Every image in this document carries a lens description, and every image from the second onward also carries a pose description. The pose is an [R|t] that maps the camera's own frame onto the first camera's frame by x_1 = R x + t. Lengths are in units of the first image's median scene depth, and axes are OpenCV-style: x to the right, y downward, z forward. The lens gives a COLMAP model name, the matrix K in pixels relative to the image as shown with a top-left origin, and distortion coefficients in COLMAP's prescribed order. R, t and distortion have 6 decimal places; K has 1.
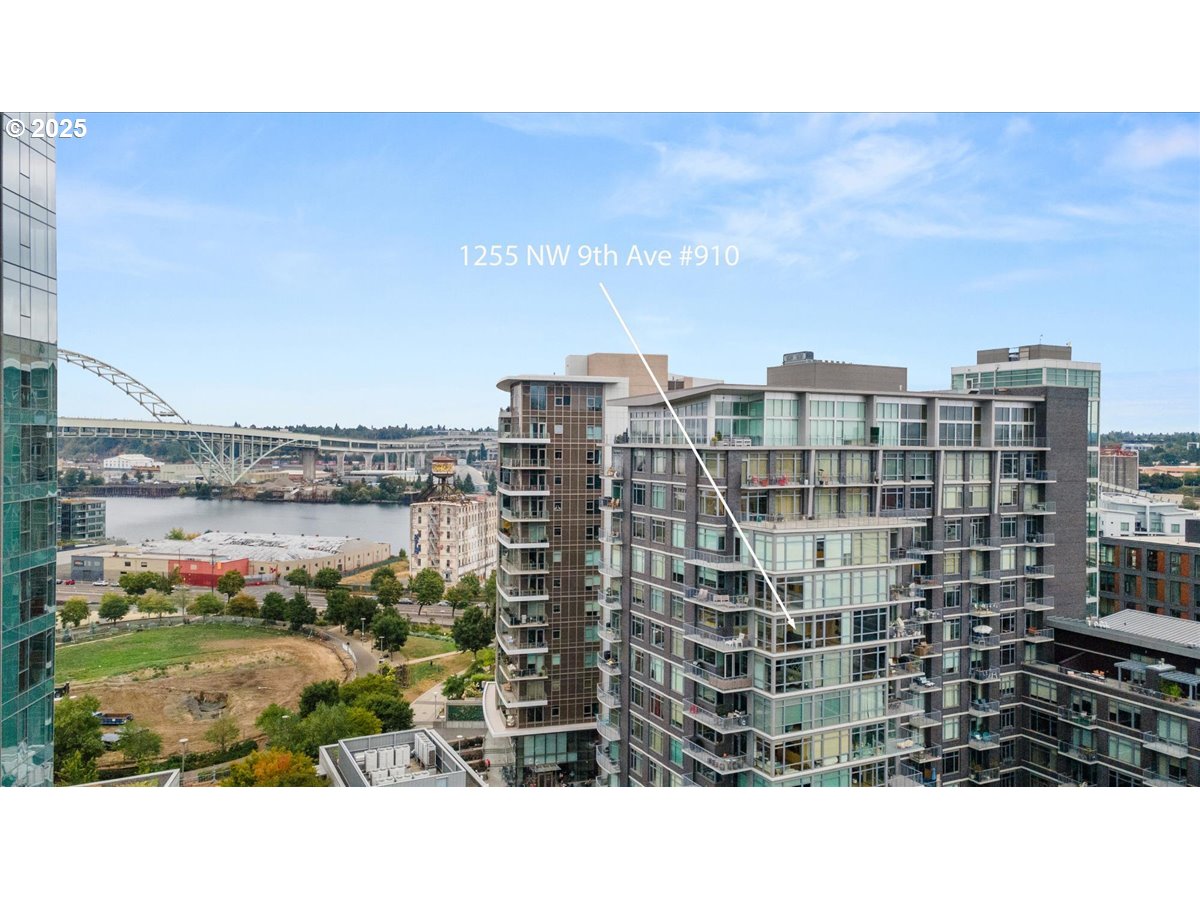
lens RADIAL K [[865.8, 0, 649.7], [0, 865.8, 414.4], [0, 0, 1]] dist [0.026695, 0.001406]
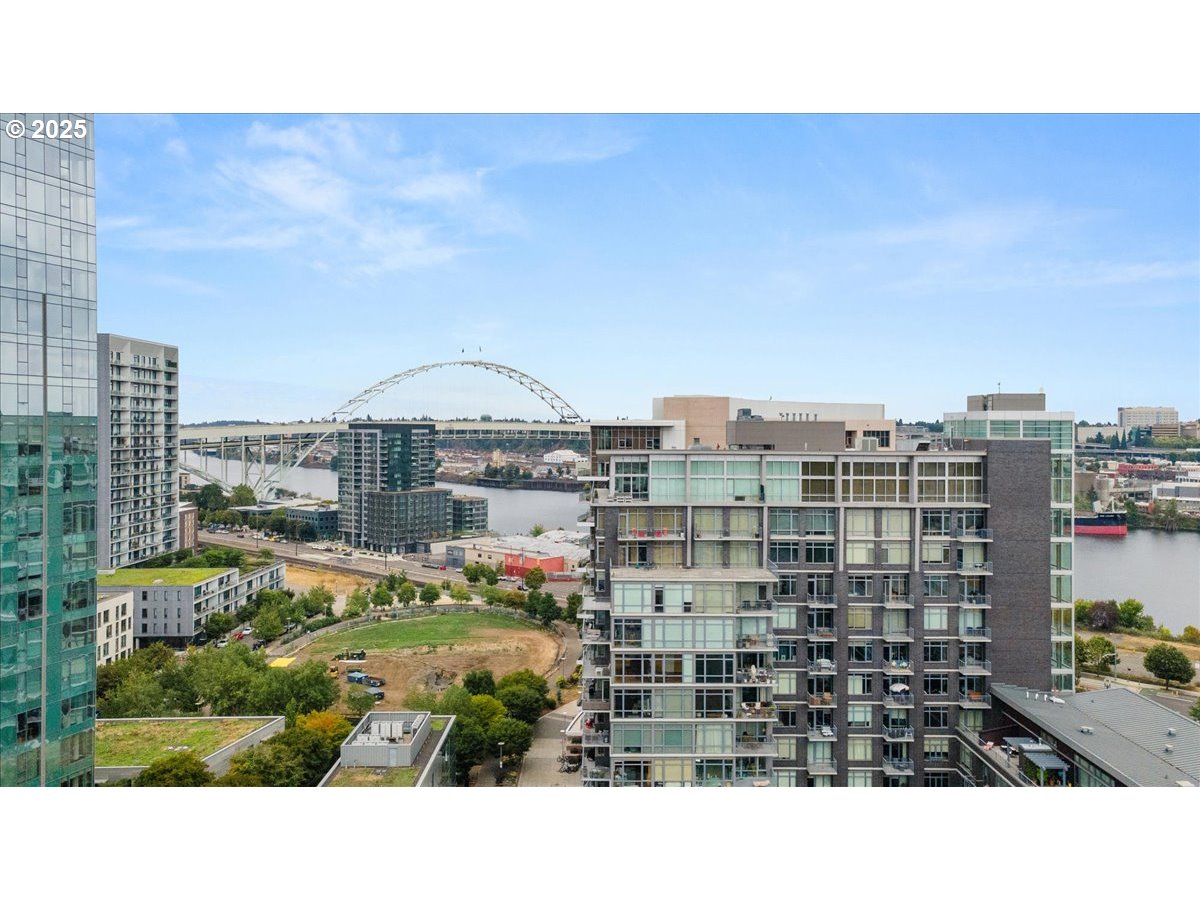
lens RADIAL K [[947.0, 0, 651.1], [0, 947.0, 332.1], [0, 0, 1]] dist [-0.011439, 0.034744]
pose [[0.882061, -0.053631, -0.468074, 0.658420], [0.020046, 0.996872, -0.076444, -0.083601], [0.470709, 0.058046, 0.880377, -0.117778]]
